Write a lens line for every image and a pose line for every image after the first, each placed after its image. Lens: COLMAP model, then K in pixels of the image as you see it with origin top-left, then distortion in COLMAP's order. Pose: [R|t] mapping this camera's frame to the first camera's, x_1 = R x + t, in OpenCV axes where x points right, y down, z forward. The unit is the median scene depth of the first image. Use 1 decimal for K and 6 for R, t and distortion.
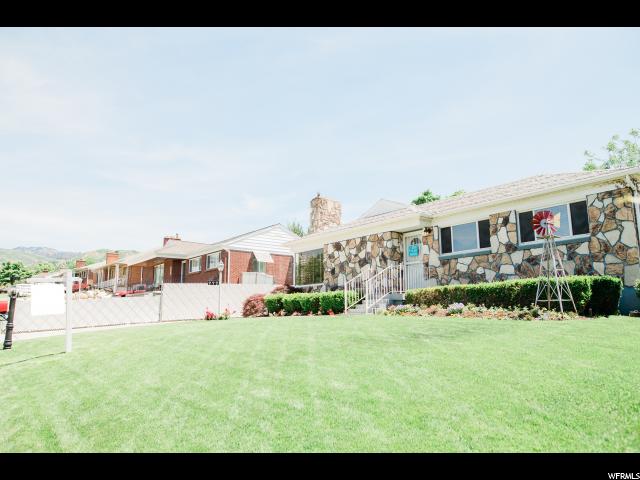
lens RADIAL K [[448.6, 0, 313.1], [0, 448.6, 240.1], [0, 0, 1]] dist [-0.032047, 0.018604]
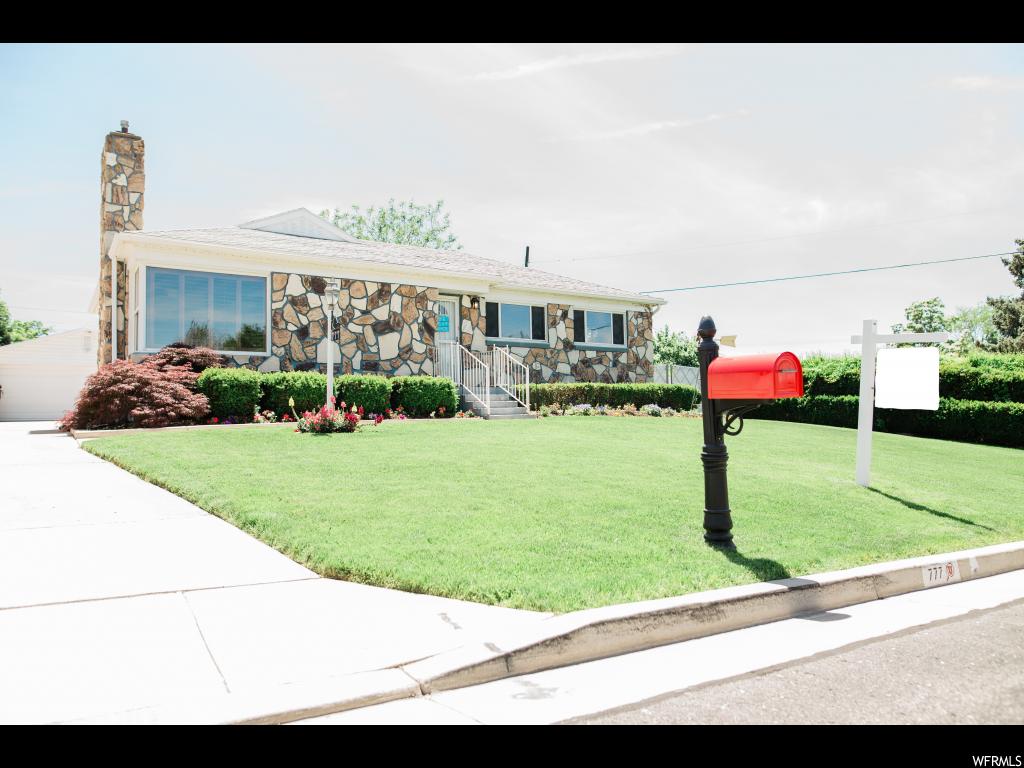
lens RADIAL K [[717.8, 0, 504.3], [0, 717.8, 377.6], [0, 0, 1]] dist [-0.032047, 0.018604]
pose [[0.066299, 0.061257, 0.995918, -0.967725], [-0.153799, 0.986813, -0.050458, 0.166305], [-0.985875, -0.149826, 0.074846, 0.949024]]
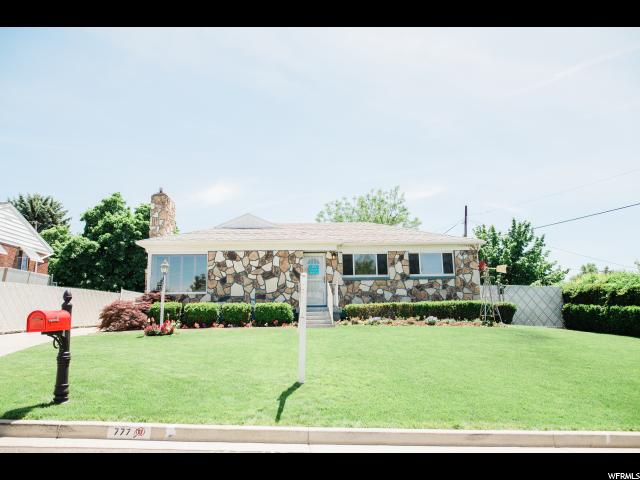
lens RADIAL K [[448.6, 0, 311.7], [0, 448.6, 232.1], [0, 0, 1]] dist [-0.032047, 0.018604]
pose [[0.576485, 0.154518, 0.802365, -0.842546], [-0.124578, 0.987098, -0.100587, 0.053142], [-0.807555, -0.041971, 0.588297, 0.380260]]
